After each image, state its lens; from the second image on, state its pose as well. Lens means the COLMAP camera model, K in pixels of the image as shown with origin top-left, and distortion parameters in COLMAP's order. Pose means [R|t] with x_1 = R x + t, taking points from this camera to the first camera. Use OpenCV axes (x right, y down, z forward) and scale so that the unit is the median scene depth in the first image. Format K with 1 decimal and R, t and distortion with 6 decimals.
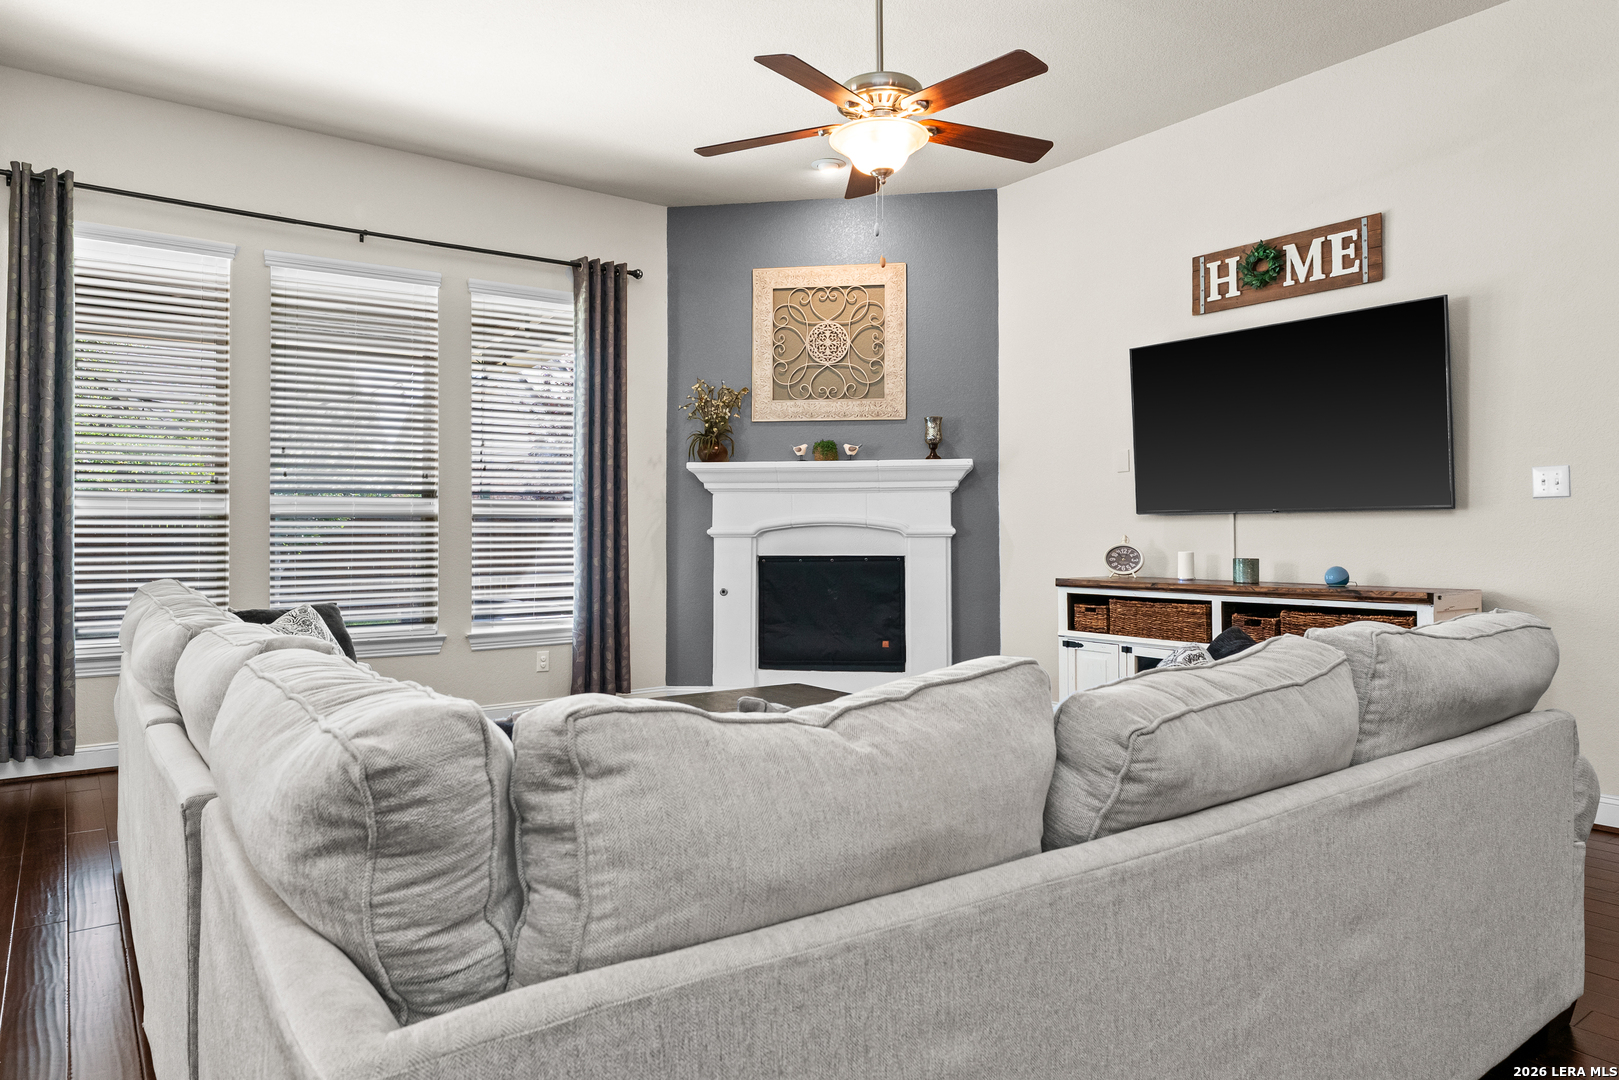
lens RADIAL K [[1005.1, 0, 786.6], [0, 1005.1, 519.7], [0, 0, 1]] dist [-0.001970, 0.001249]
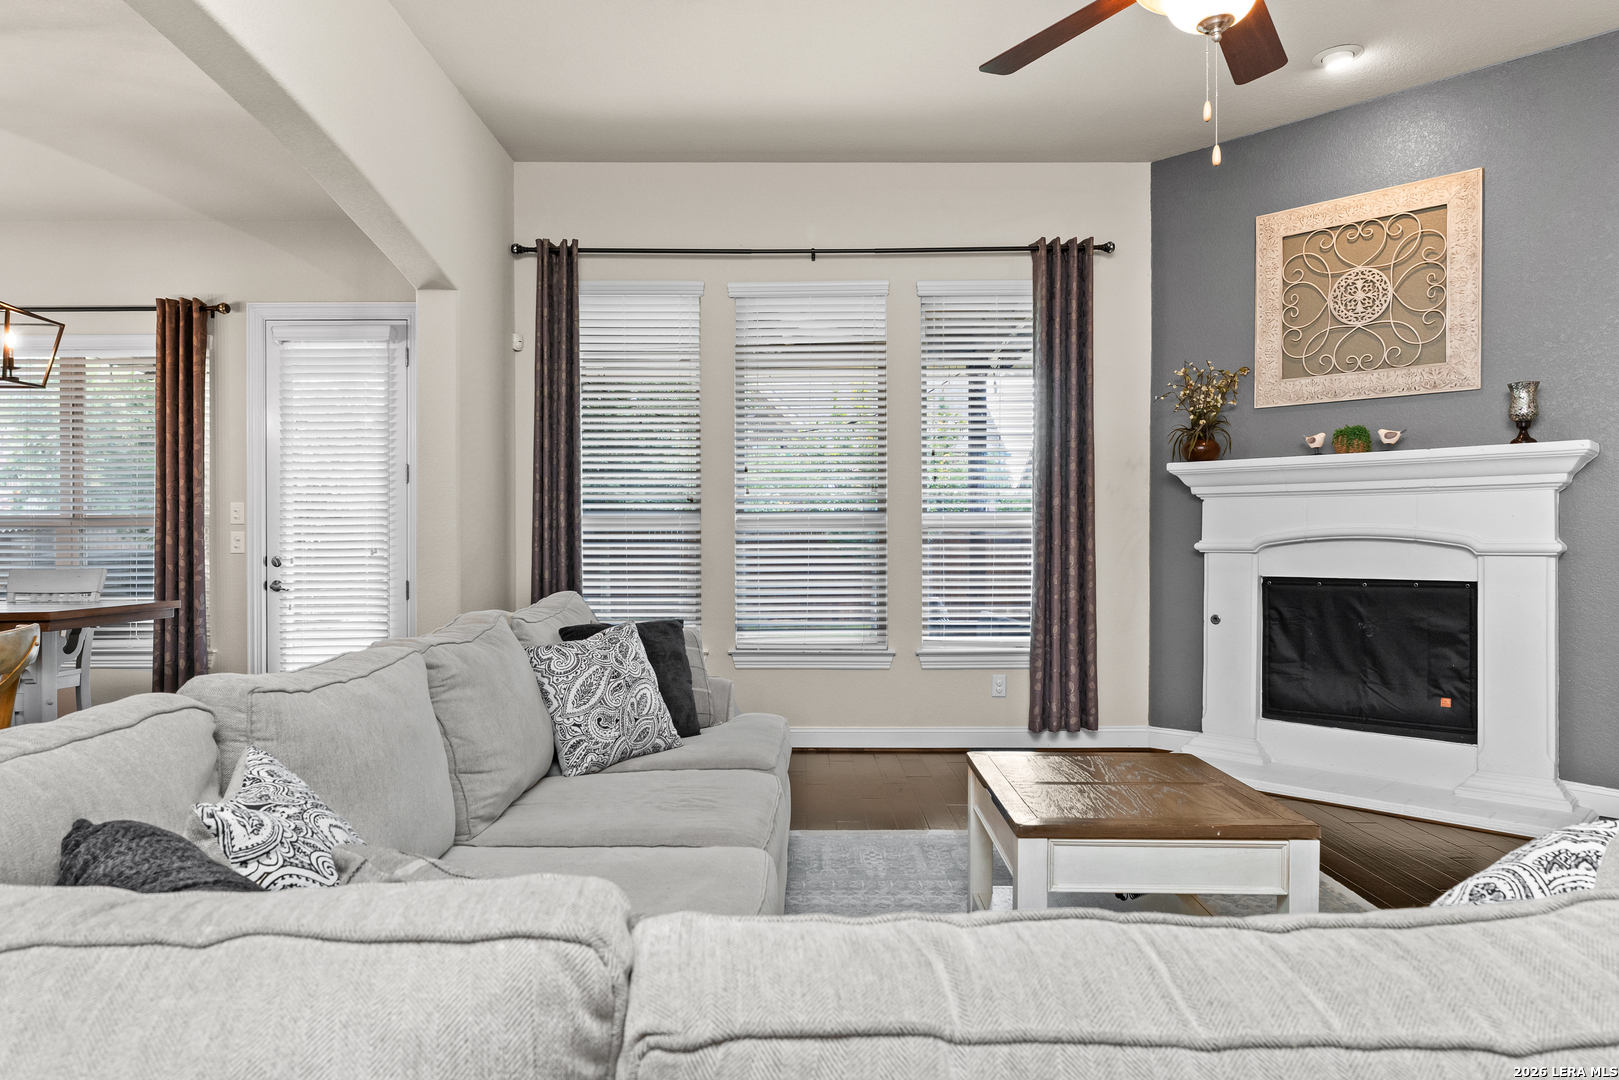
lens RADIAL K [[1005.1, 0, 804.6], [0, 1005.1, 543.5], [0, 0, 1]] dist [-0.001970, 0.001249]
pose [[0.809032, 0.003493, -0.587755, 0.148874], [0.006266, 0.999874, 0.014567, -0.003992], [0.587732, -0.015468, 0.808908, 0.143448]]
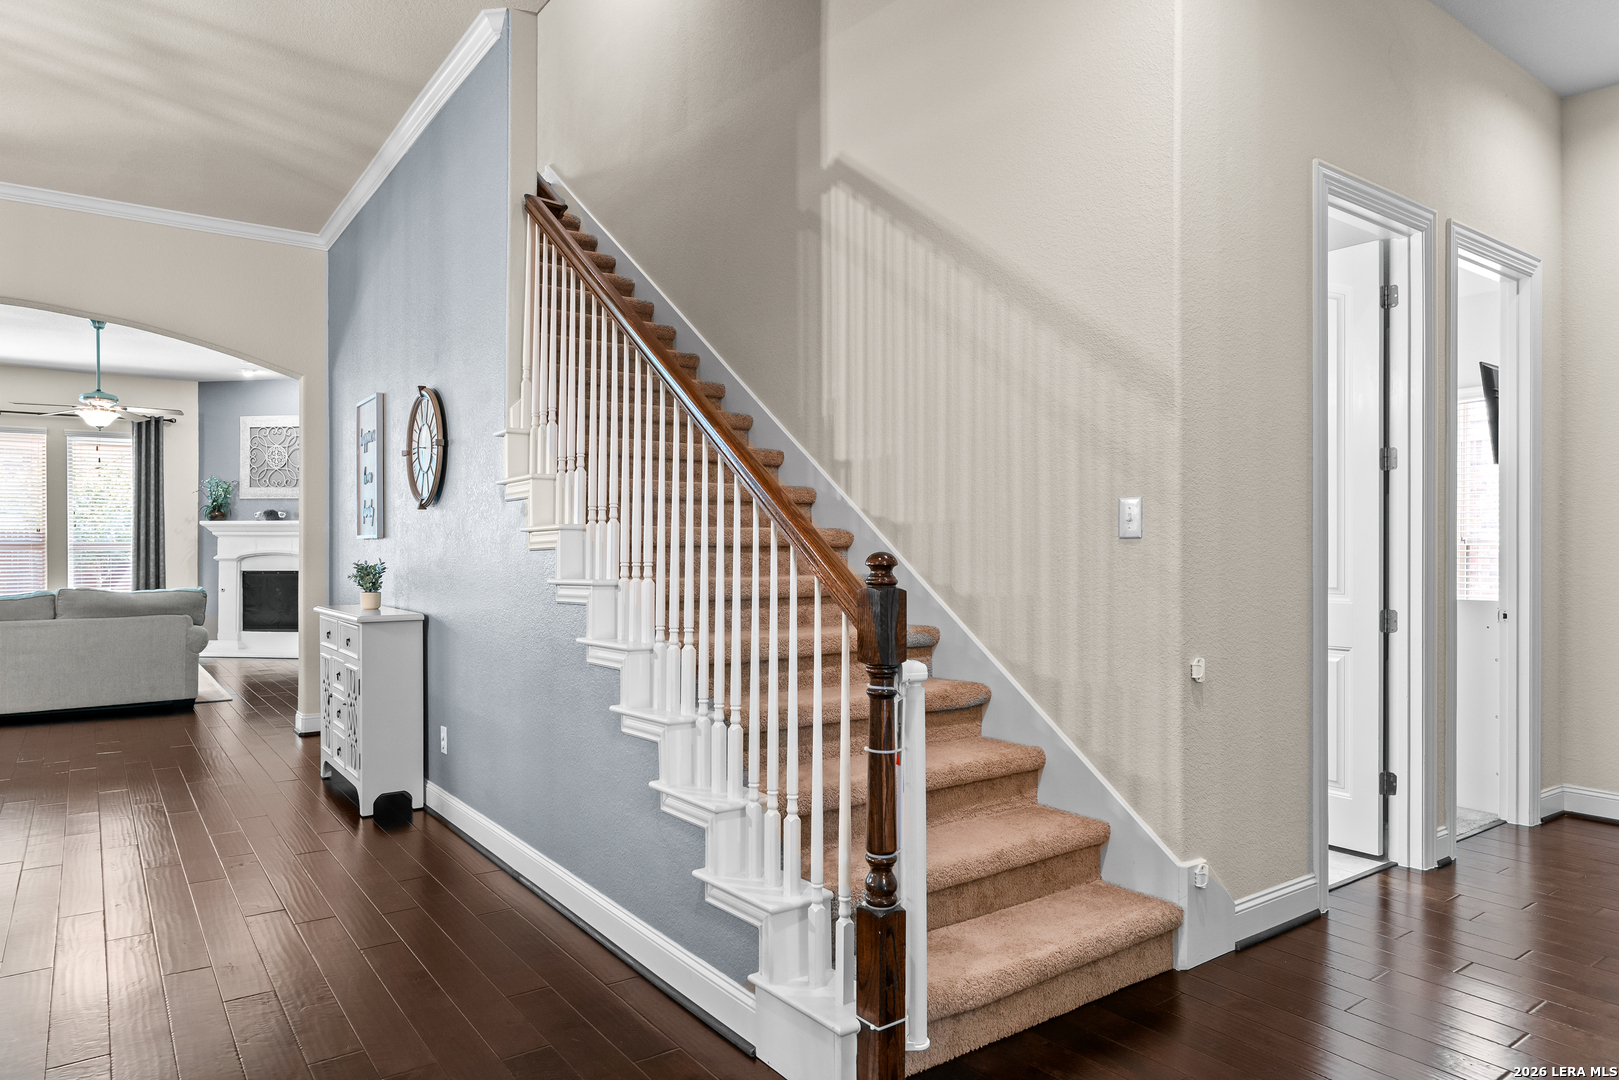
lens RADIAL K [[1005.1, 0, 808.1], [0, 1005.1, 548.7], [0, 0, 1]] dist [-0.001970, 0.001249]
pose [[0.999998, 0.001914, 0.000434, 1.037241], [-0.001919, 0.999927, 0.011895, -0.029967], [-0.000411, -0.011896, 0.999929, -0.877644]]
